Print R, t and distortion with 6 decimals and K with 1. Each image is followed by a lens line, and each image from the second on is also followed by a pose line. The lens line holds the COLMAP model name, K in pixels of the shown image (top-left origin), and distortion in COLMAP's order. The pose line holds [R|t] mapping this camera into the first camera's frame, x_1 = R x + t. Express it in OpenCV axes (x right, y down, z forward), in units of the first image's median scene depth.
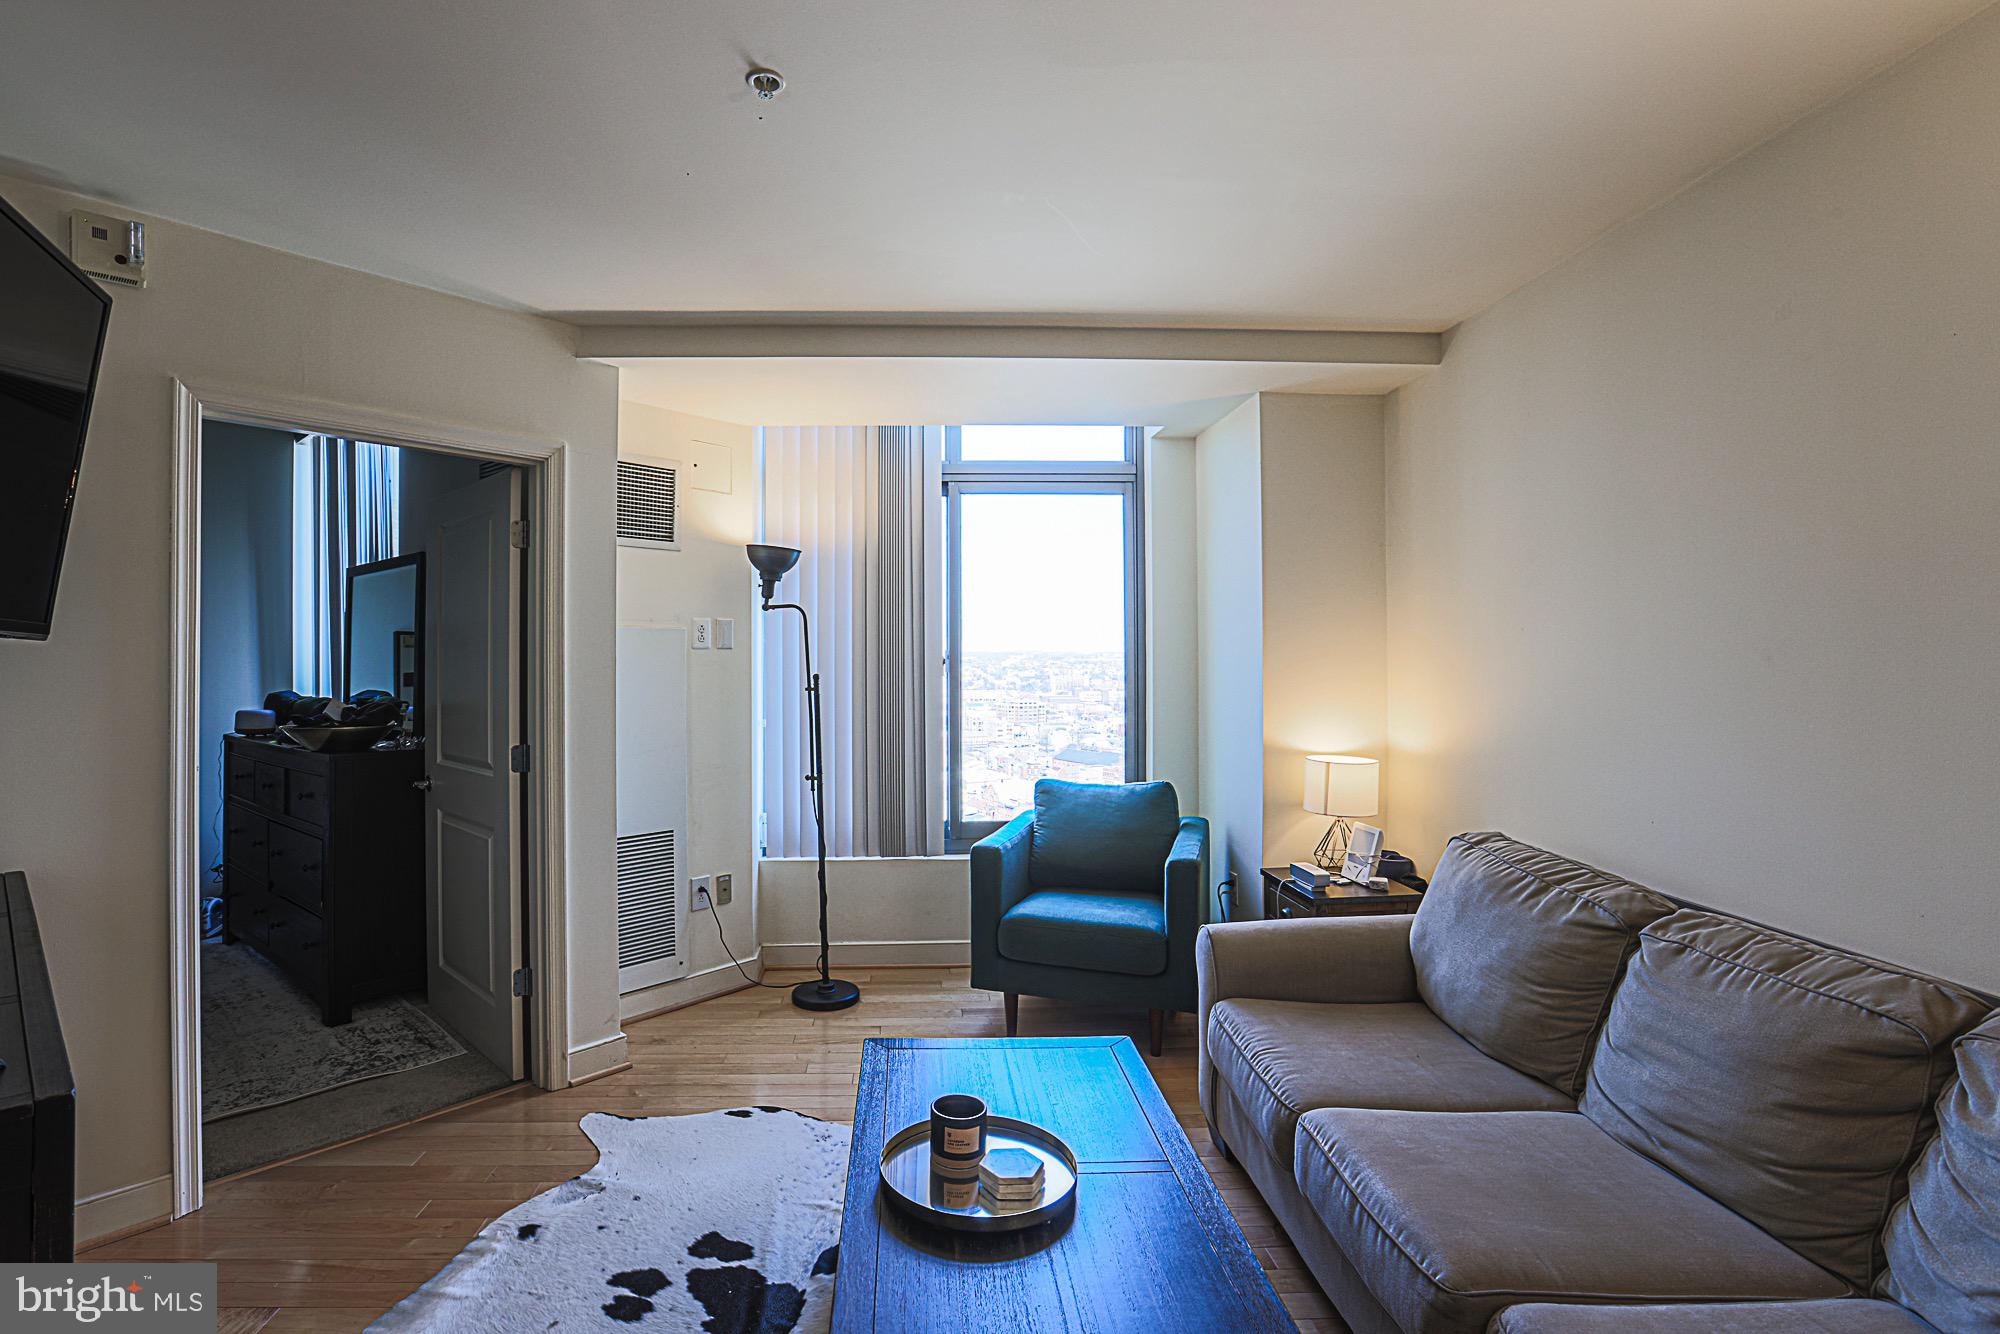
lens RADIAL K [[945.0, 0, 940.3], [0, 945.0, 650.5], [0, 0, 1]] dist [-0.046435, 0.015599]
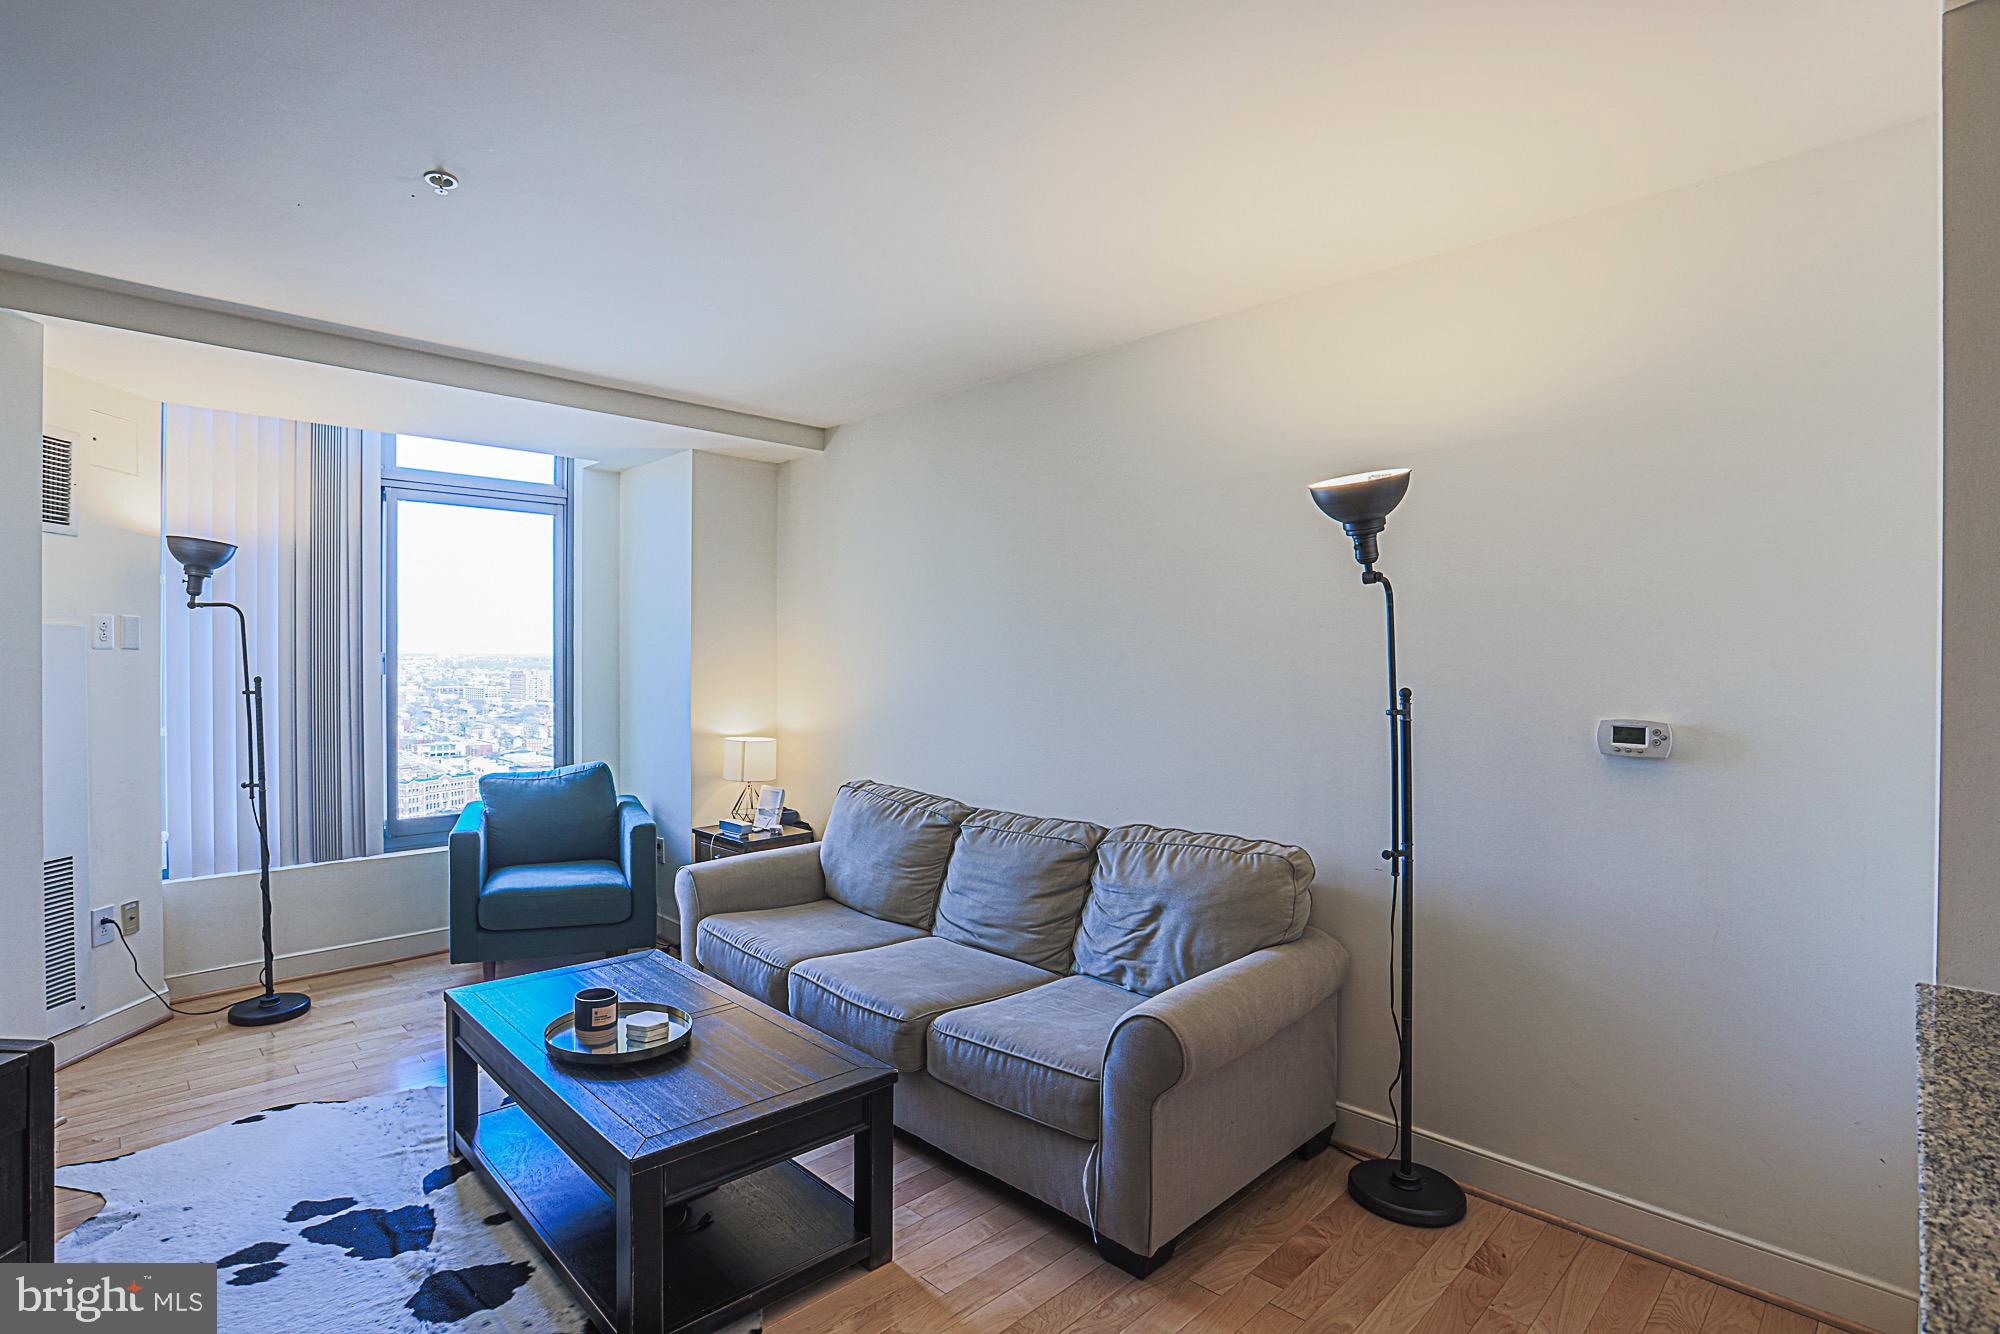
lens RADIAL K [[964.5, 0, 889.7], [0, 964.5, 670.1], [0, 0, 1]] dist [-0.052338, 0.033989]
pose [[0.774981, -0.000664, 0.631985, -0.323043], [-0.009508, 0.999874, 0.012709, -0.000283], [-0.631914, -0.015858, 0.774877, -0.199488]]
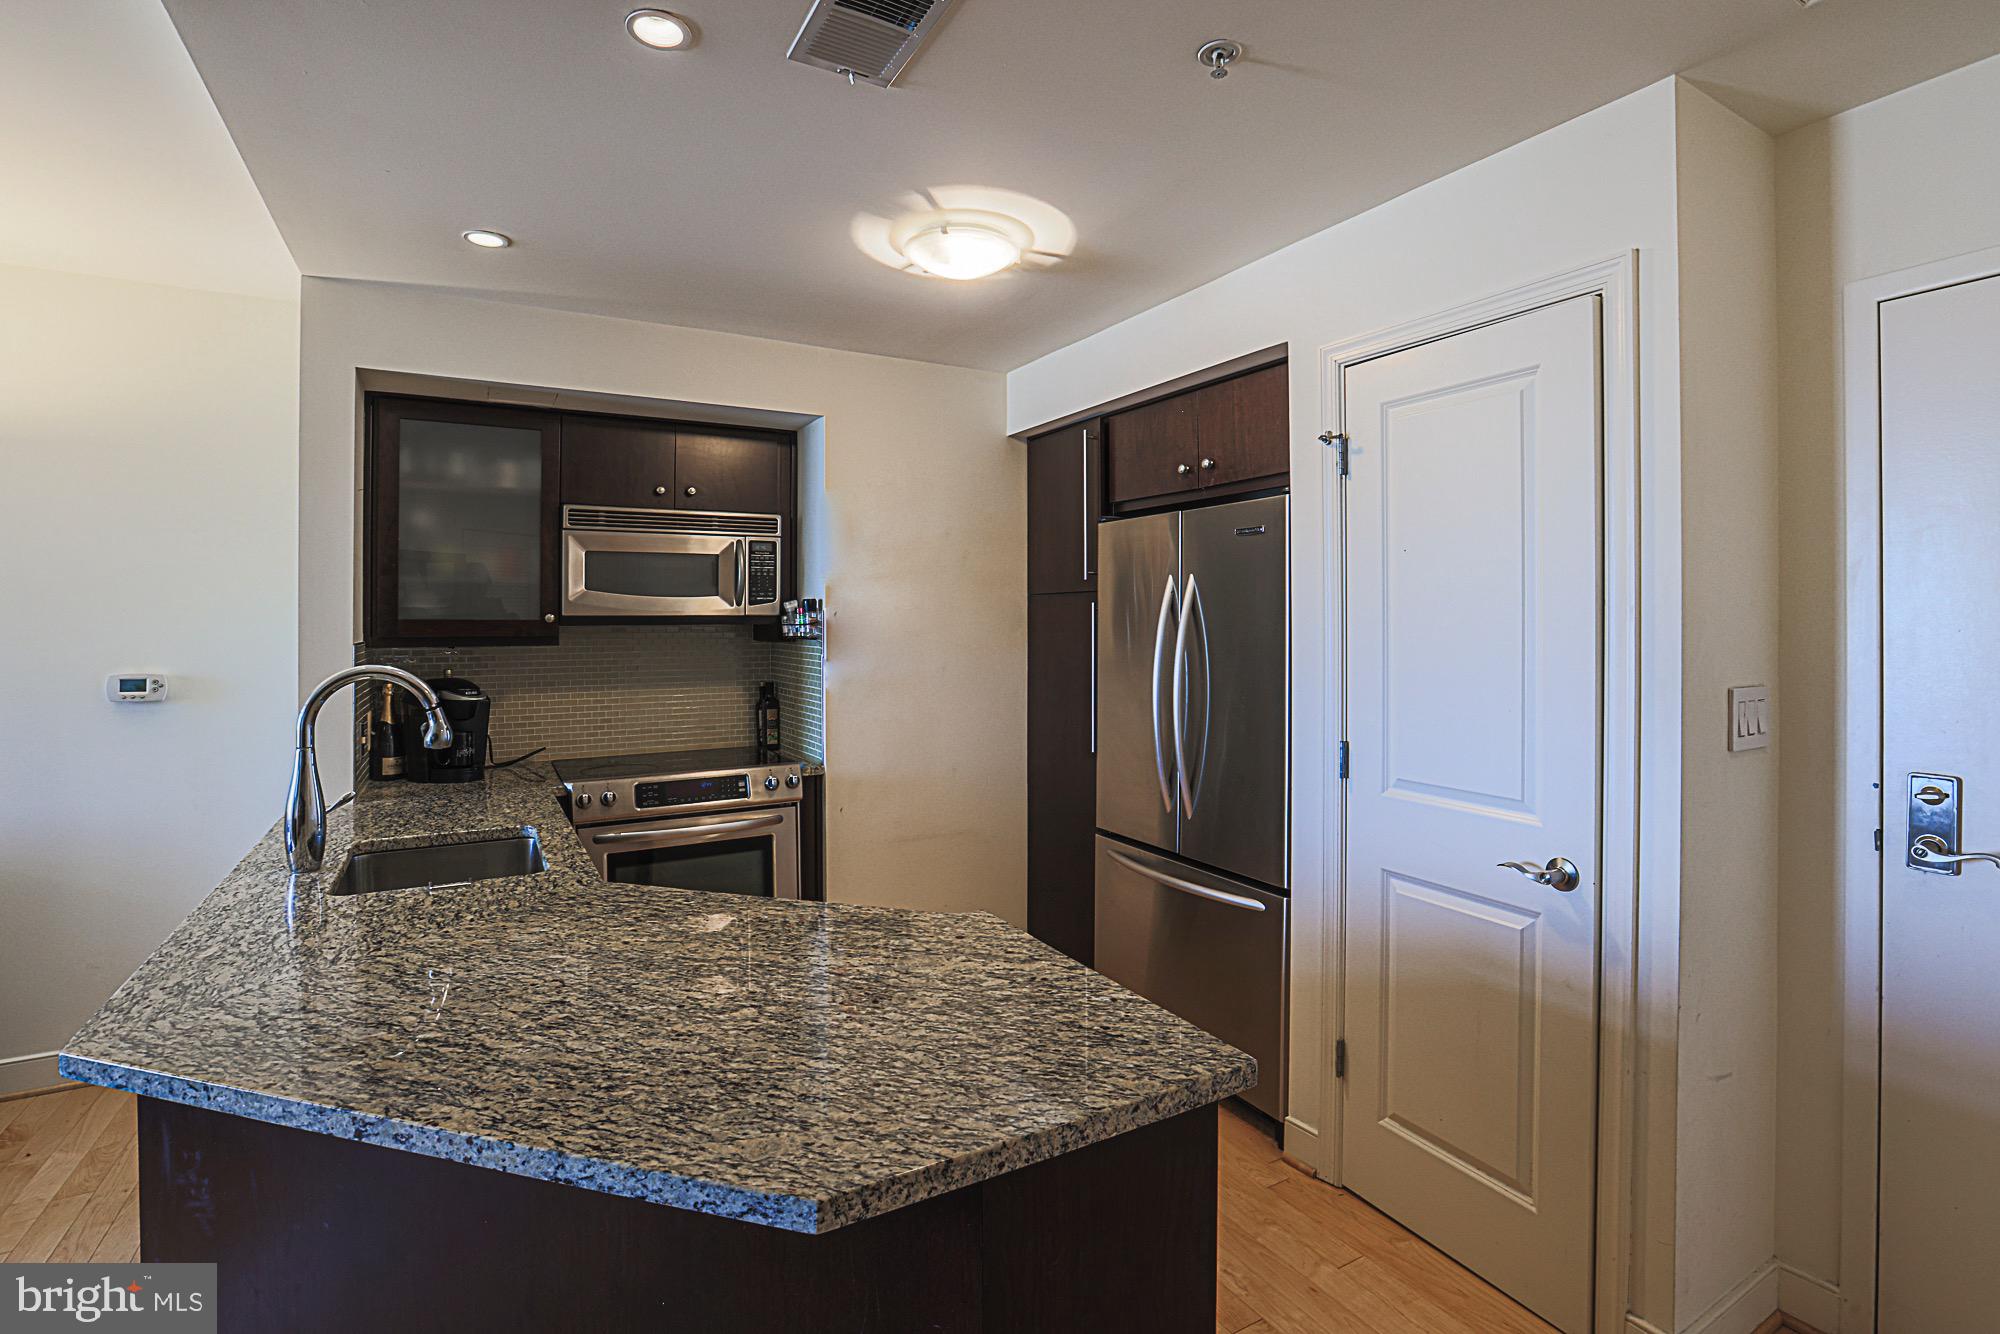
lens RADIAL K [[925.6, 0, 1001.8], [0, 925.6, 619.4], [0, 0, 1]] dist [-0.046180, 0.016565]
pose [[-0.468374, 0.006944, 0.883503, -0.683660], [-0.002188, 0.999957, -0.009019, -0.008018], [-0.883528, -0.006158, -0.468339, -0.365640]]
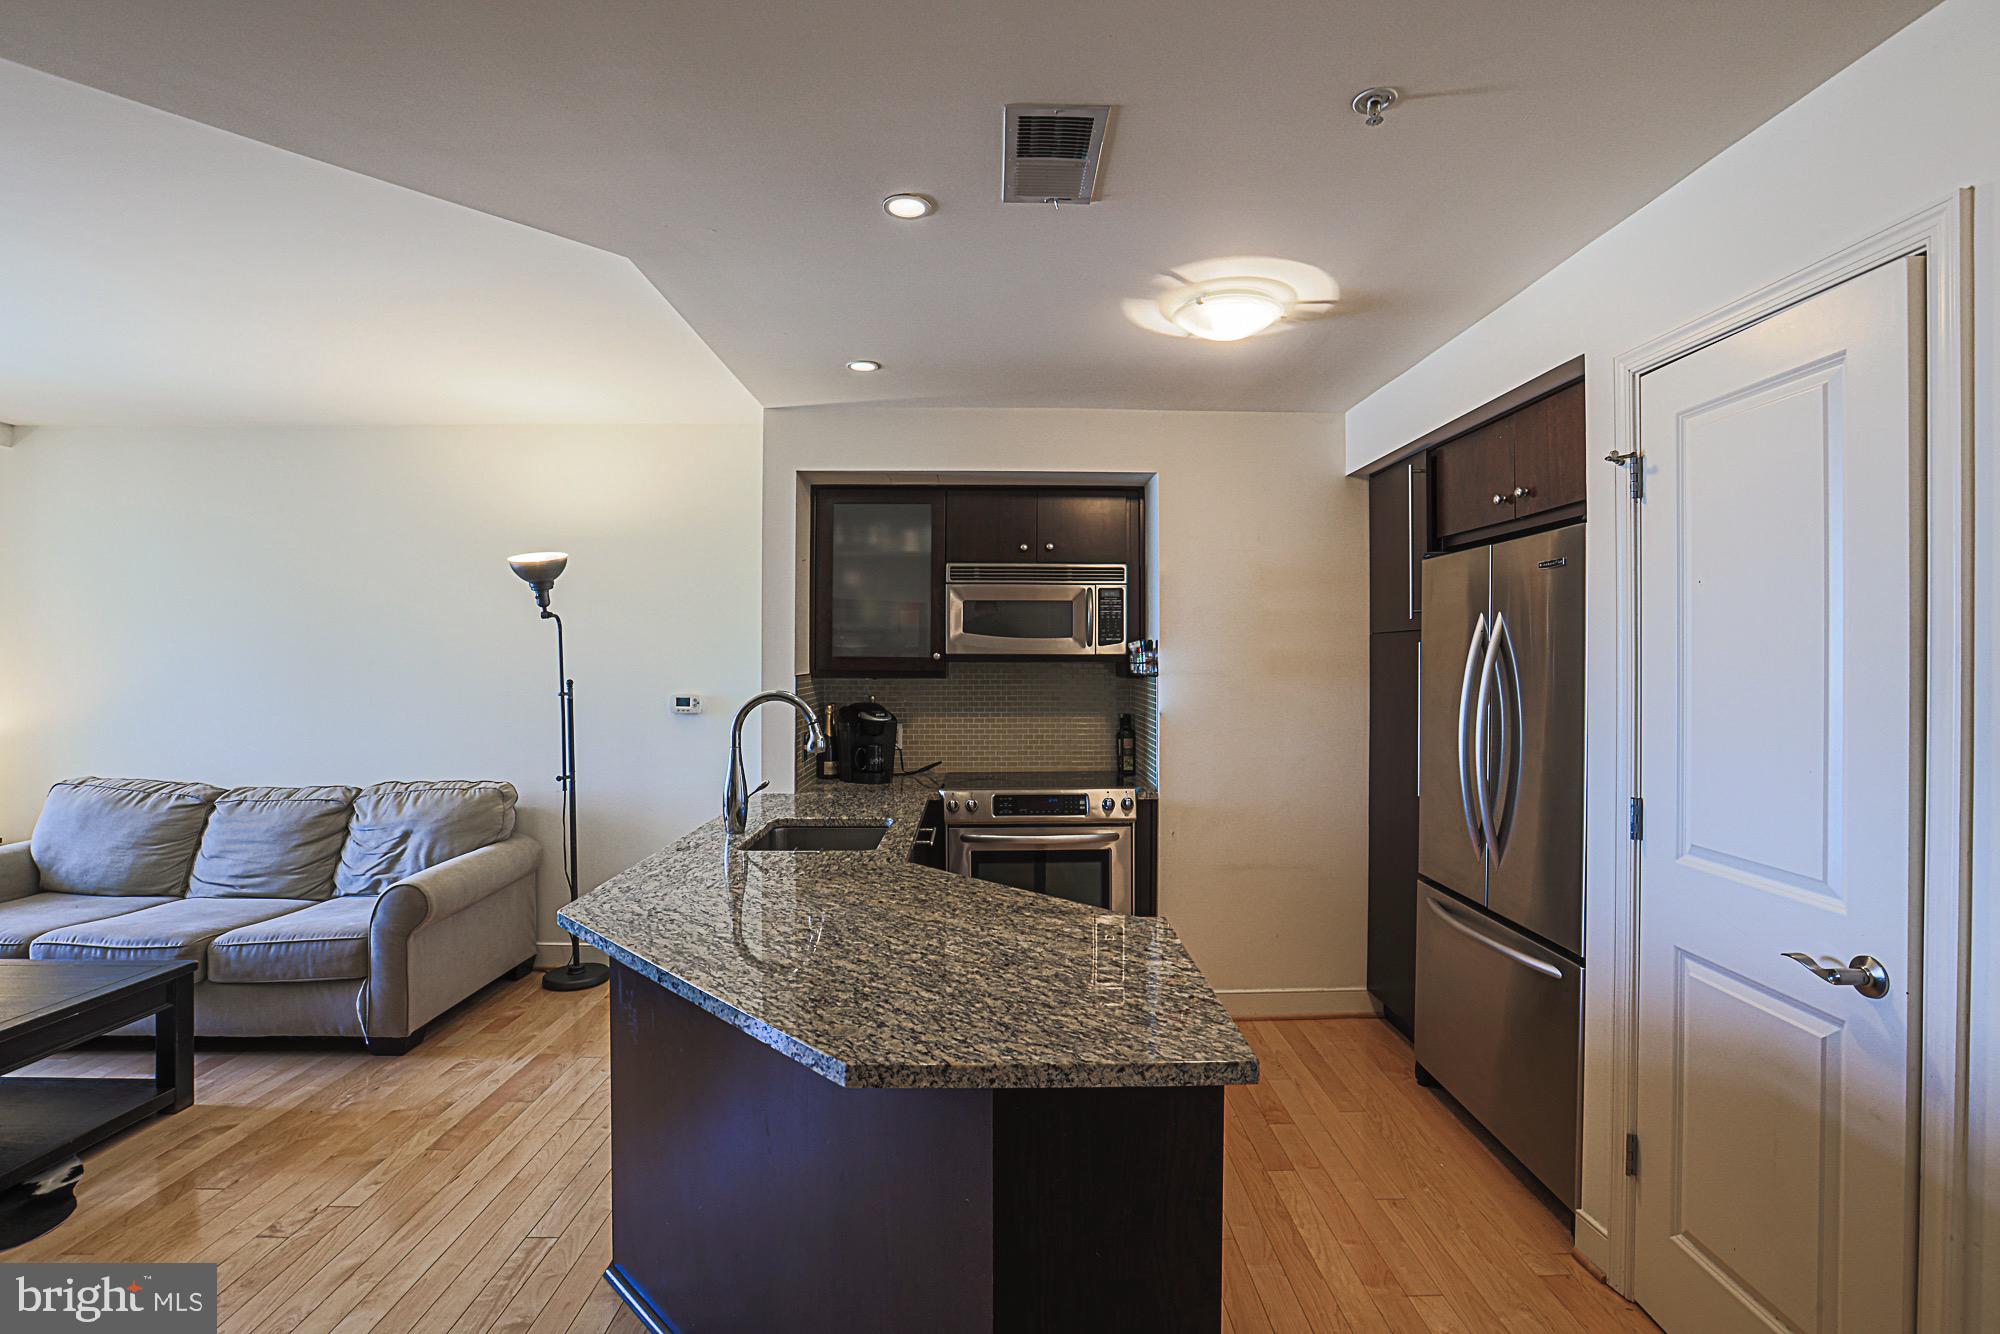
lens RADIAL K [[912.6, 0, 1012.8], [0, 912.6, 659.7], [0, 0, 1]] dist [-0.046179, 0.015719]
pose [[0.008646, 0.002833, 0.999959, -0.811993], [-0.009180, 0.999954, -0.002753, -0.010731], [-0.999920, -0.009156, 0.008672, -0.526700]]
